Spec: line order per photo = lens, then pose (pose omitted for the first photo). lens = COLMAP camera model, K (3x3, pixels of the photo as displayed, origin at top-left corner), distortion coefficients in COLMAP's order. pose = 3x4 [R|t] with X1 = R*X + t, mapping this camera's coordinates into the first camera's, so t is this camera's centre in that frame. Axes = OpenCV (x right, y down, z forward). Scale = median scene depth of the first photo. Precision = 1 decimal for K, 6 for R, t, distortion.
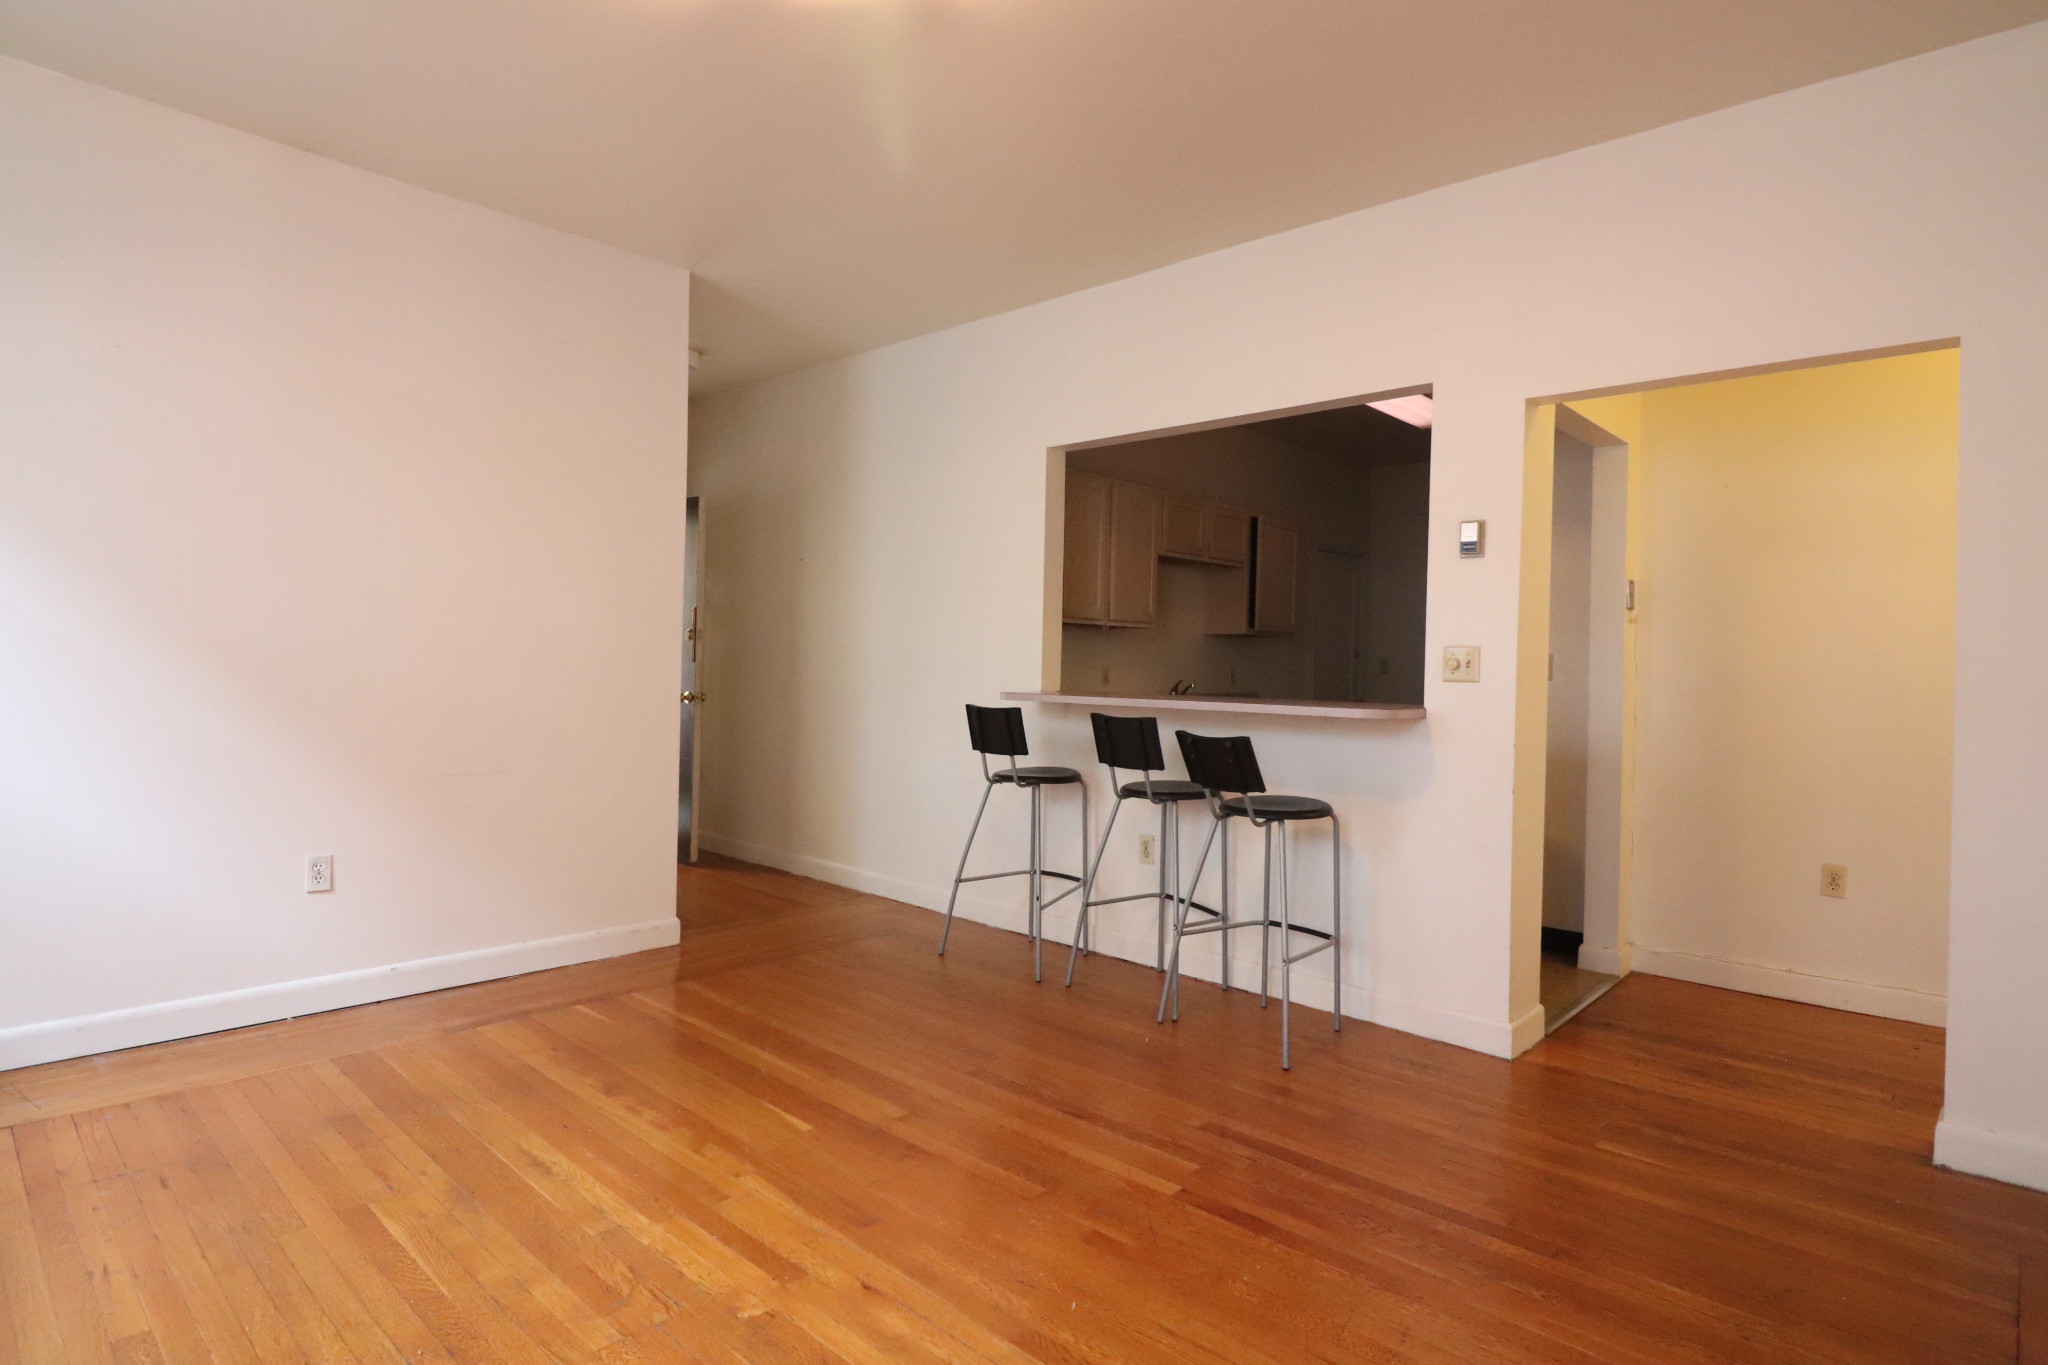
lens RADIAL K [[1084.1, 0, 1017.4], [0, 1084.1, 679.0], [0, 0, 1]] dist [-0.003193, -0.000298]
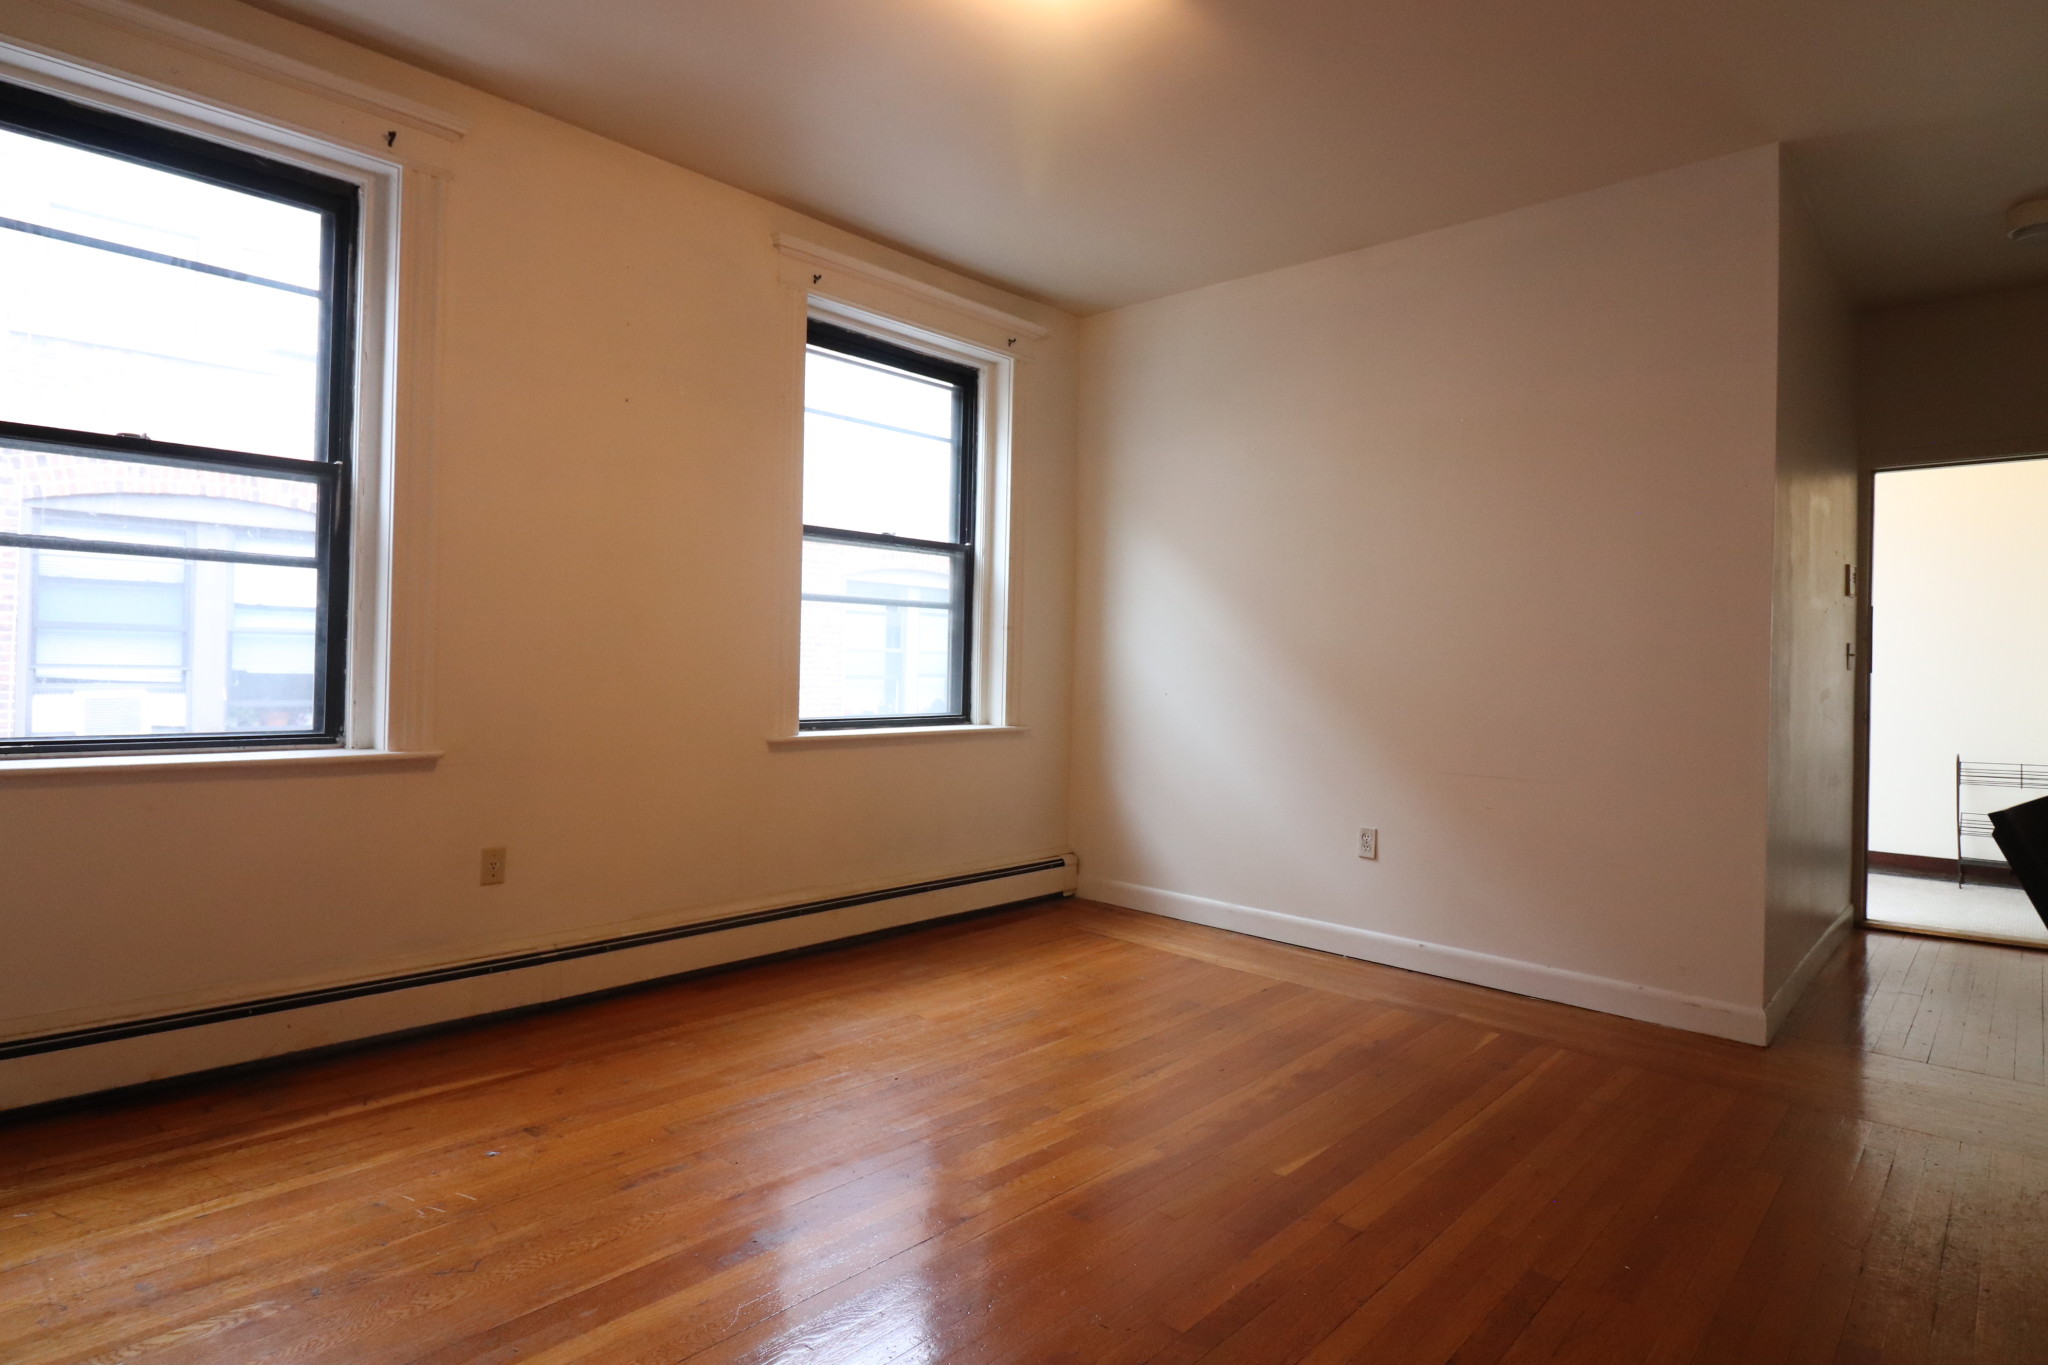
lens RADIAL K [[1084.1, 0, 1017.3], [0, 1084.1, 669.0], [0, 0, 1]] dist [-0.003193, -0.000298]
pose [[-0.008005, -0.015828, -0.999843, 0.551336], [-0.037081, 0.999192, -0.015520, 0.021371], [0.999280, 0.036951, -0.008585, 0.617130]]
